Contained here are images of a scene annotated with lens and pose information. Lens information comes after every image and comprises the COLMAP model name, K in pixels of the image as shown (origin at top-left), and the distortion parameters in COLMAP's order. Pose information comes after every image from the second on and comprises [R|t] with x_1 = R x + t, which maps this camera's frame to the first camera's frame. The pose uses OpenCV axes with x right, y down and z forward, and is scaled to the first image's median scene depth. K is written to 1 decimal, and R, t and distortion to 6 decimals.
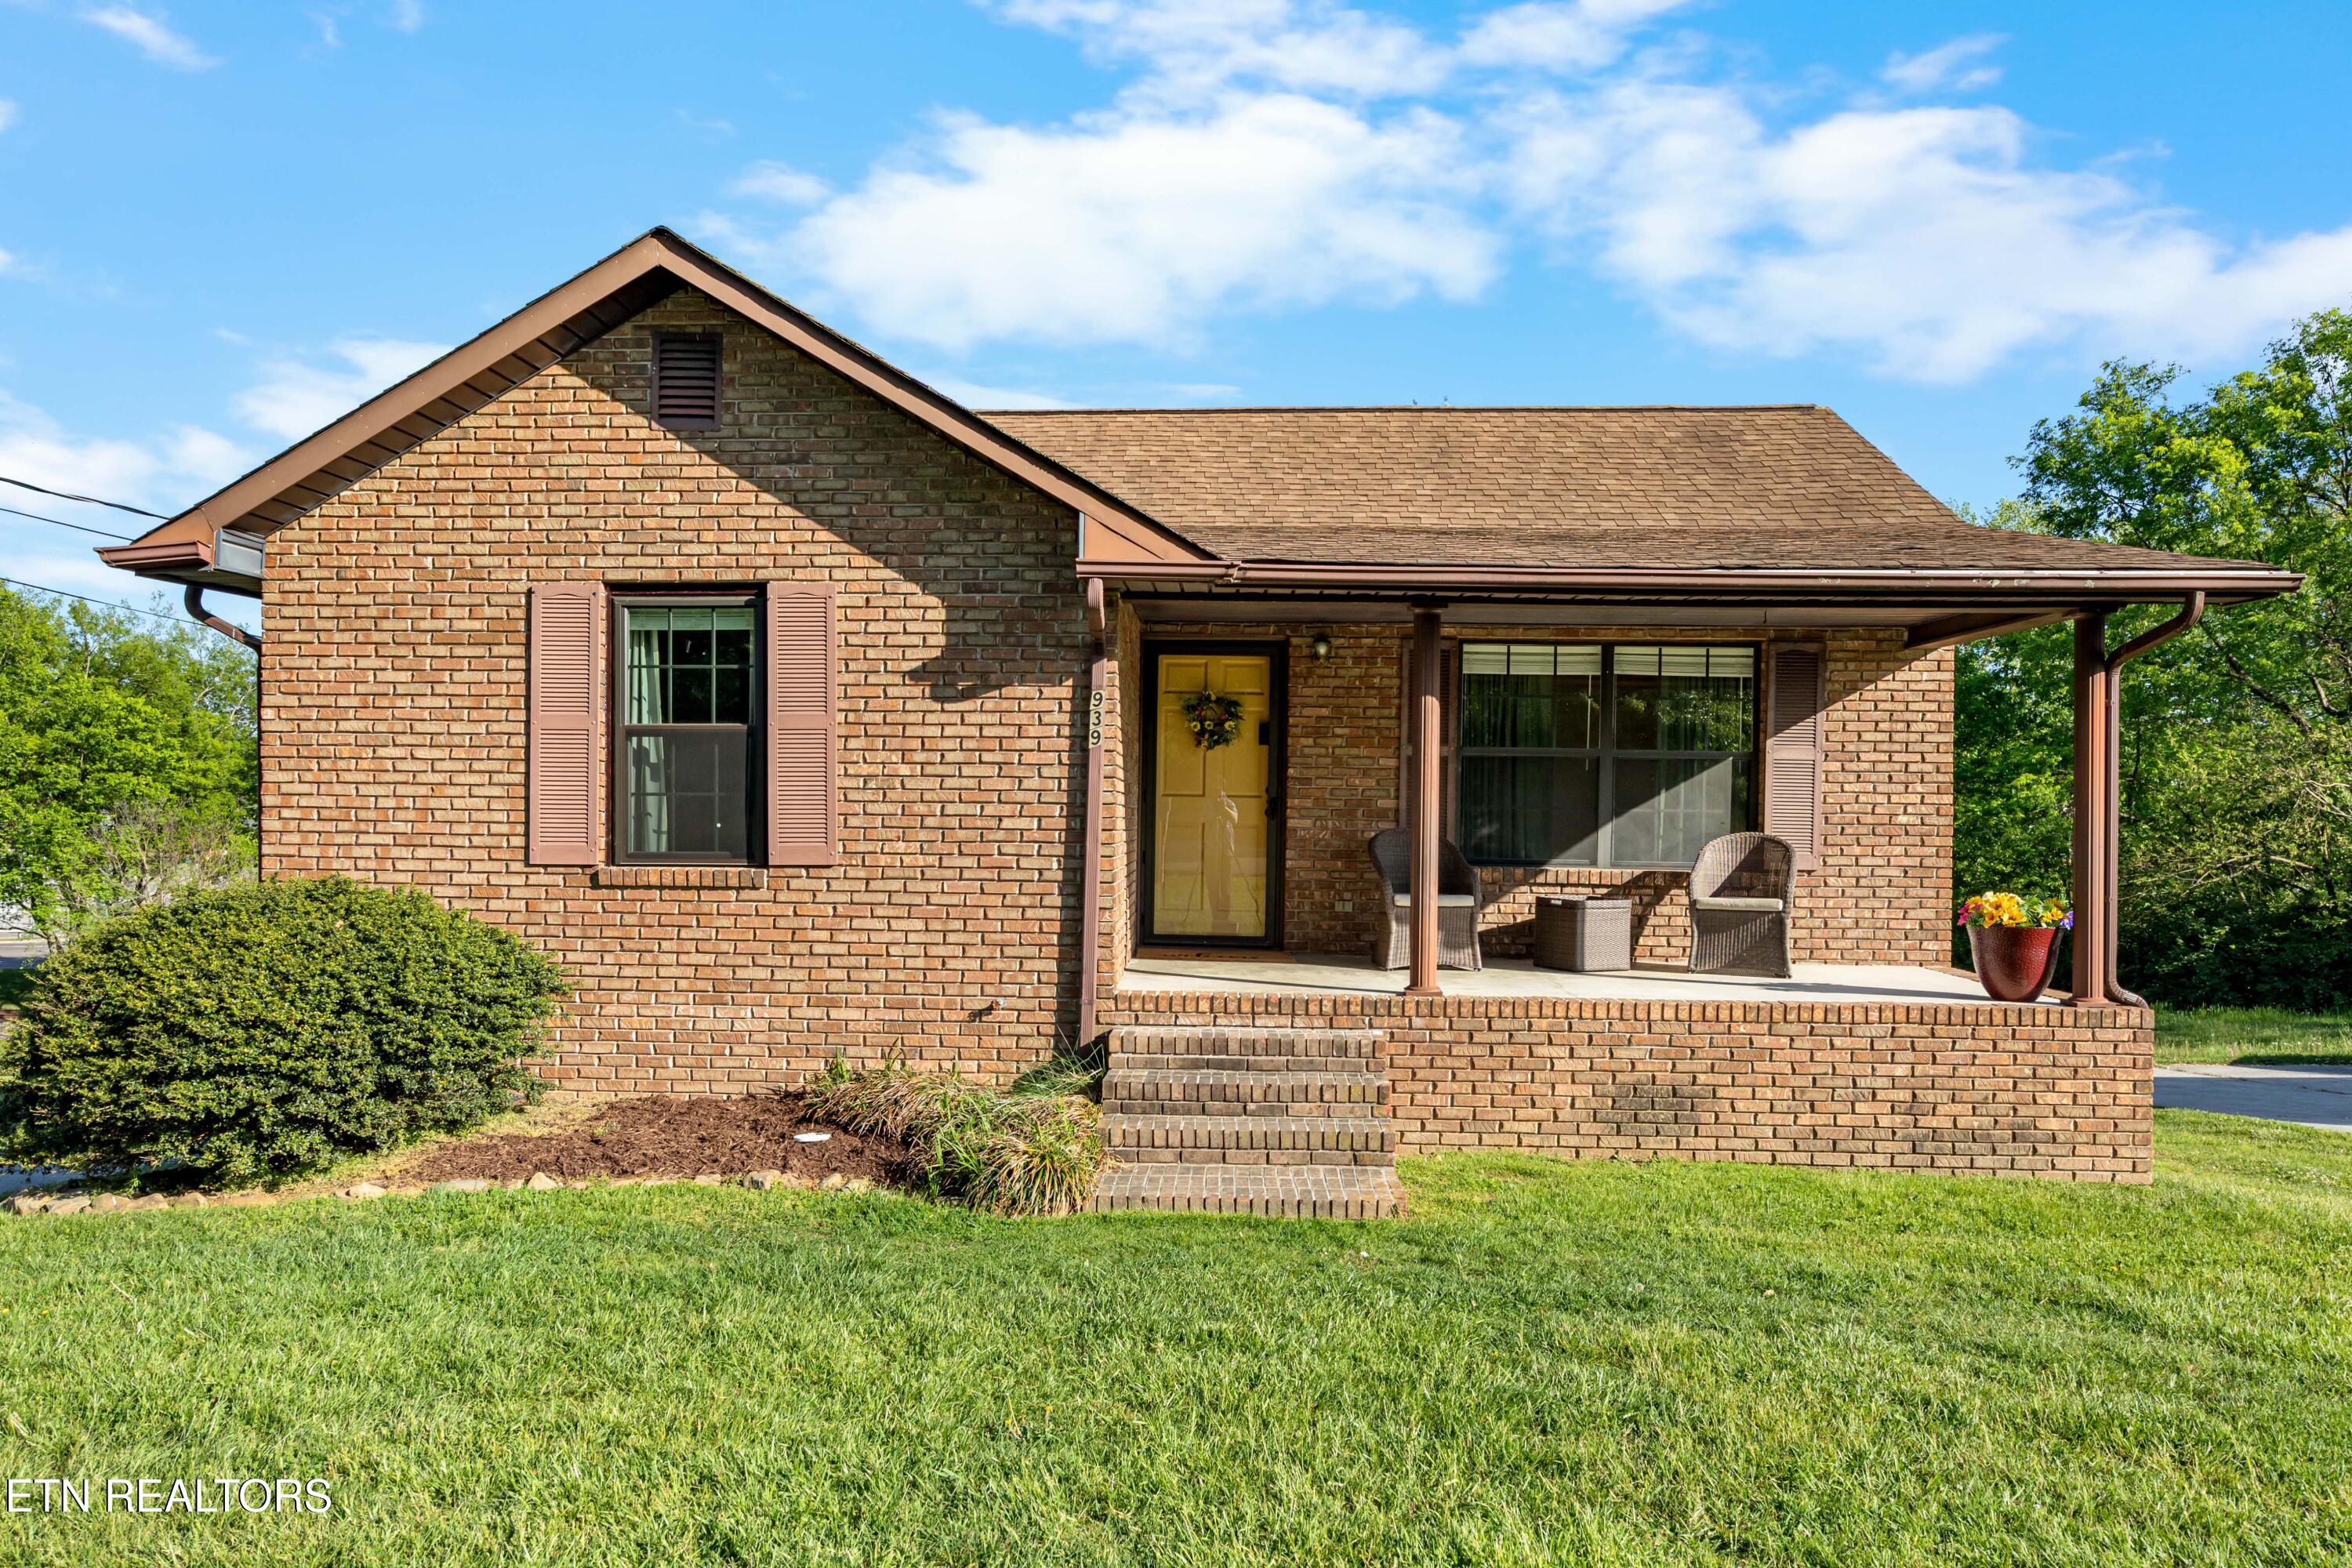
lens RADIAL K [[1743.3, 0, 1176.0], [0, 1743.3, 784.0], [0, 0, 1]] dist [0.007605, 0.001516]
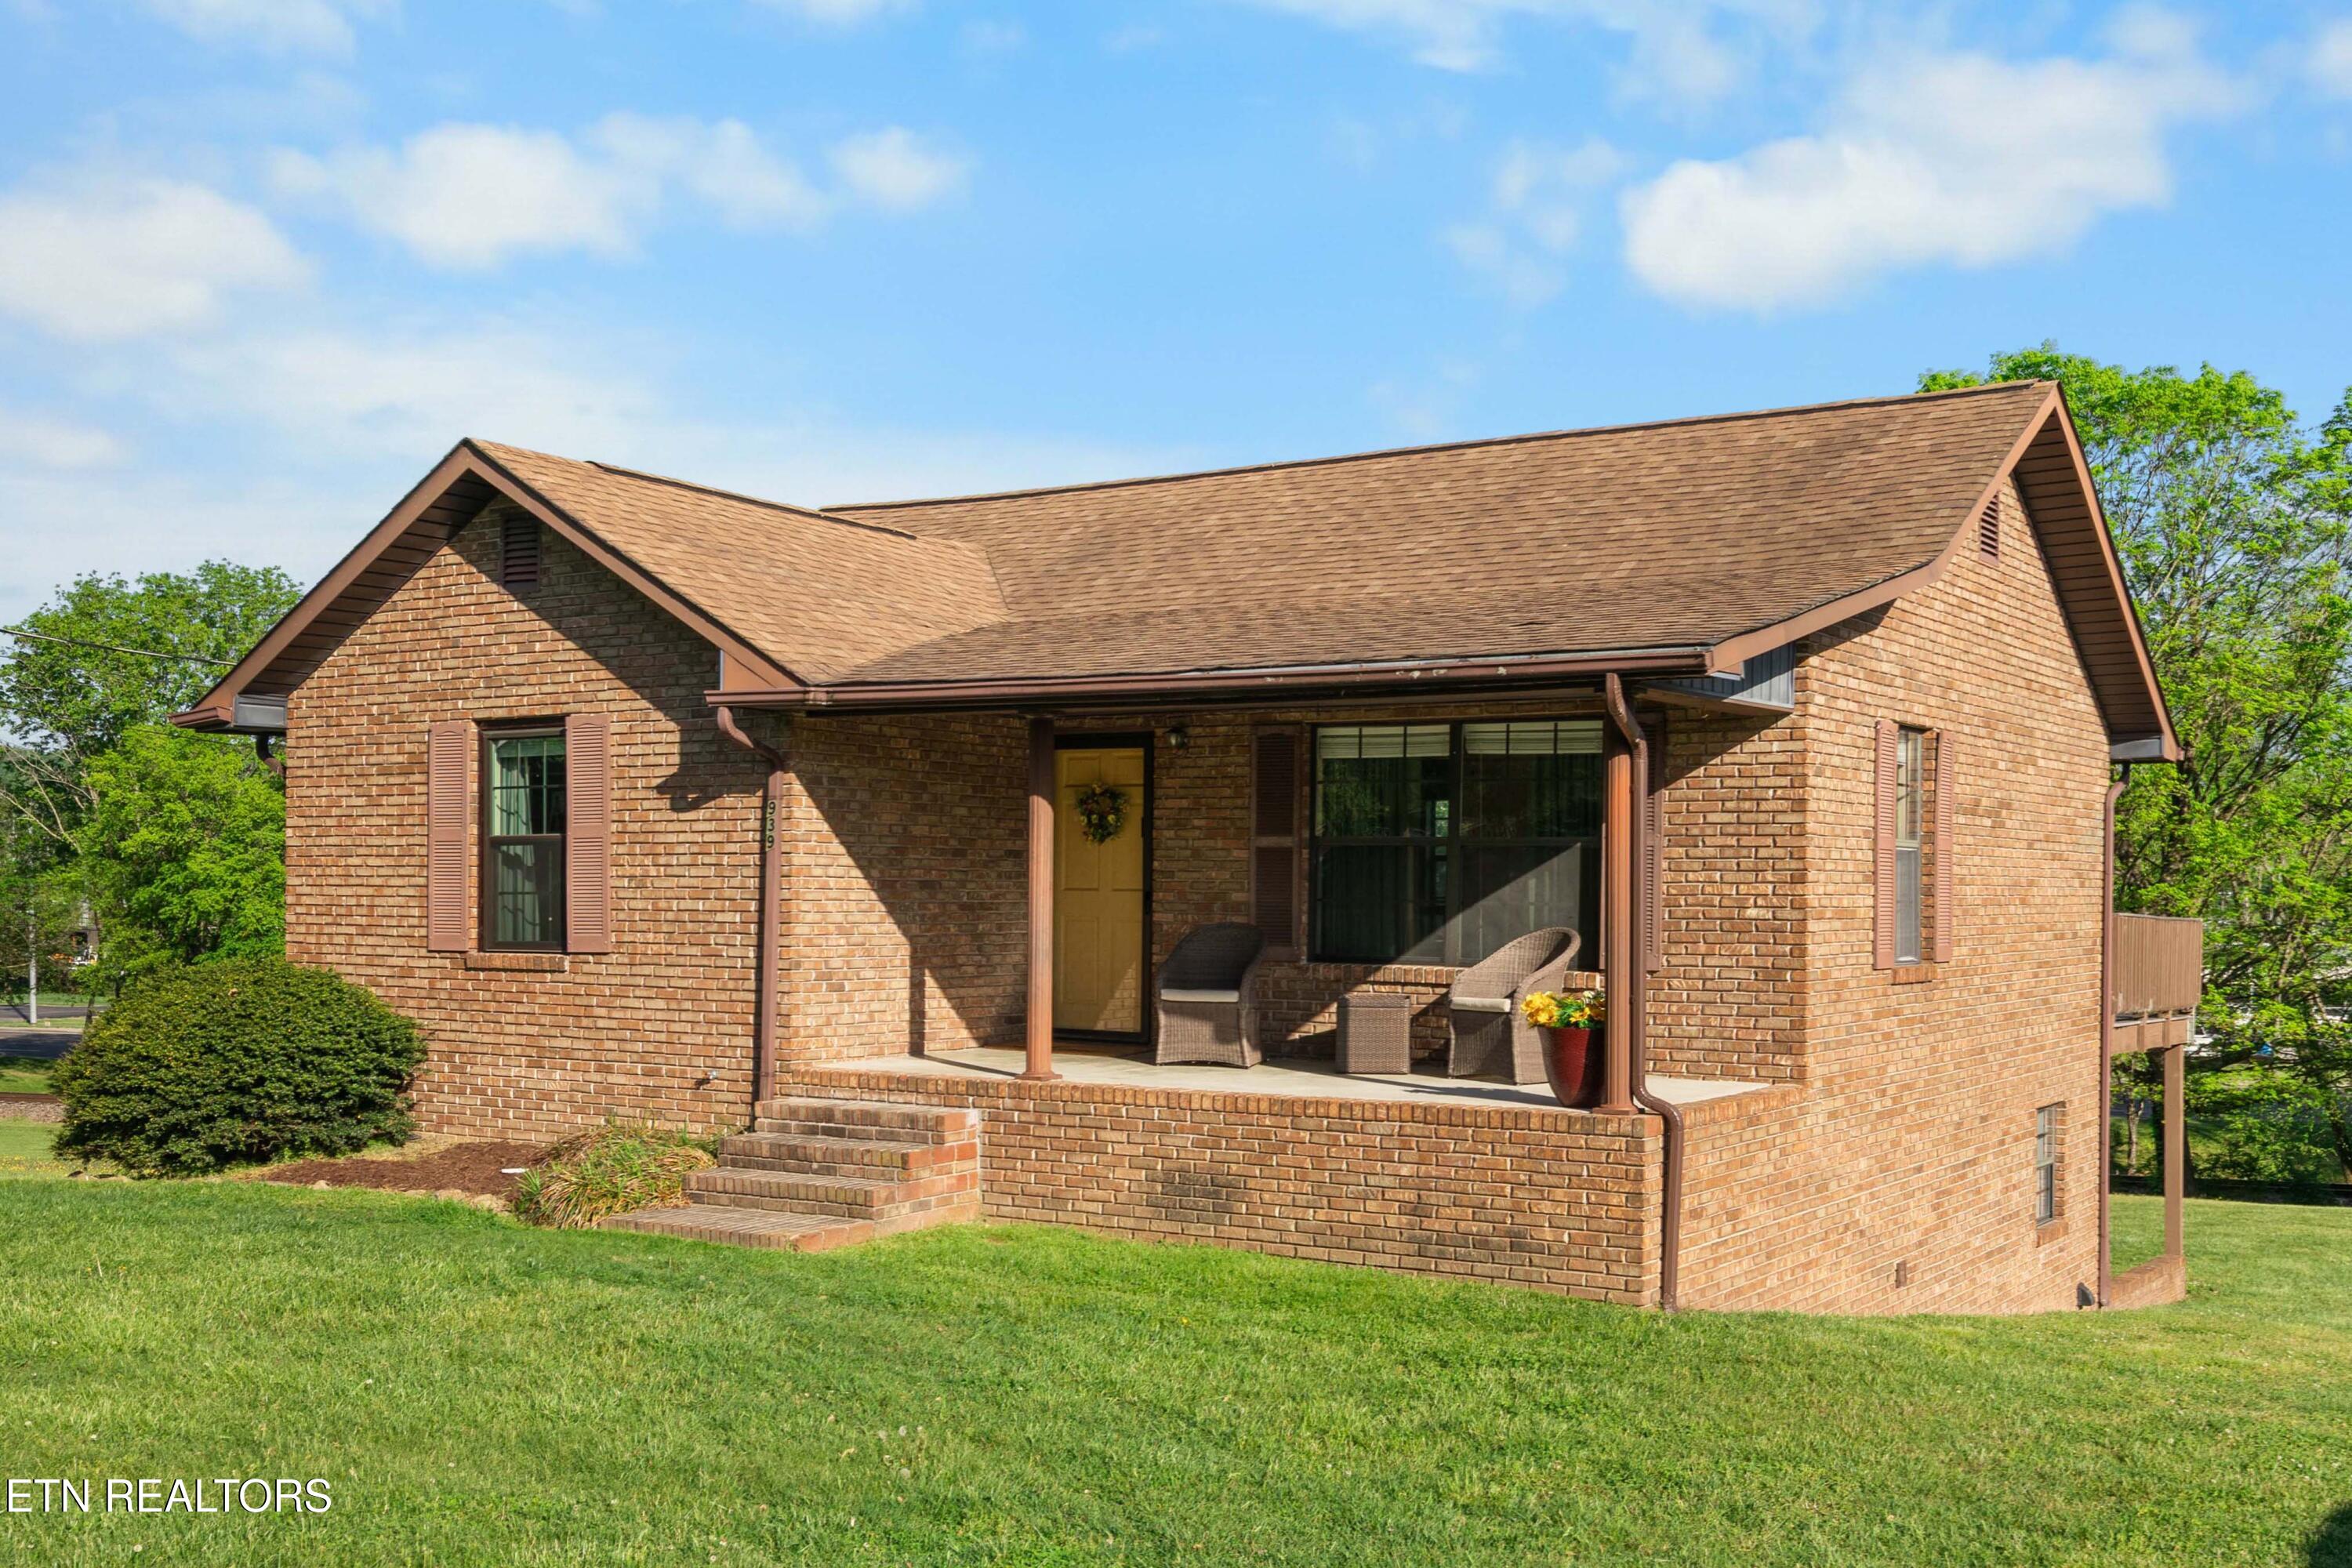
lens RADIAL K [[2587.0, 0, 1176.0], [0, 2587.0, 784.0], [0, 0, 1]] dist [0.007124, 0.008478]
pose [[0.857880, -0.026440, -0.513169, 1.033094], [0.011196, 0.999400, -0.032775, -0.005771], [0.513728, 0.022371, 0.857661, -0.307471]]
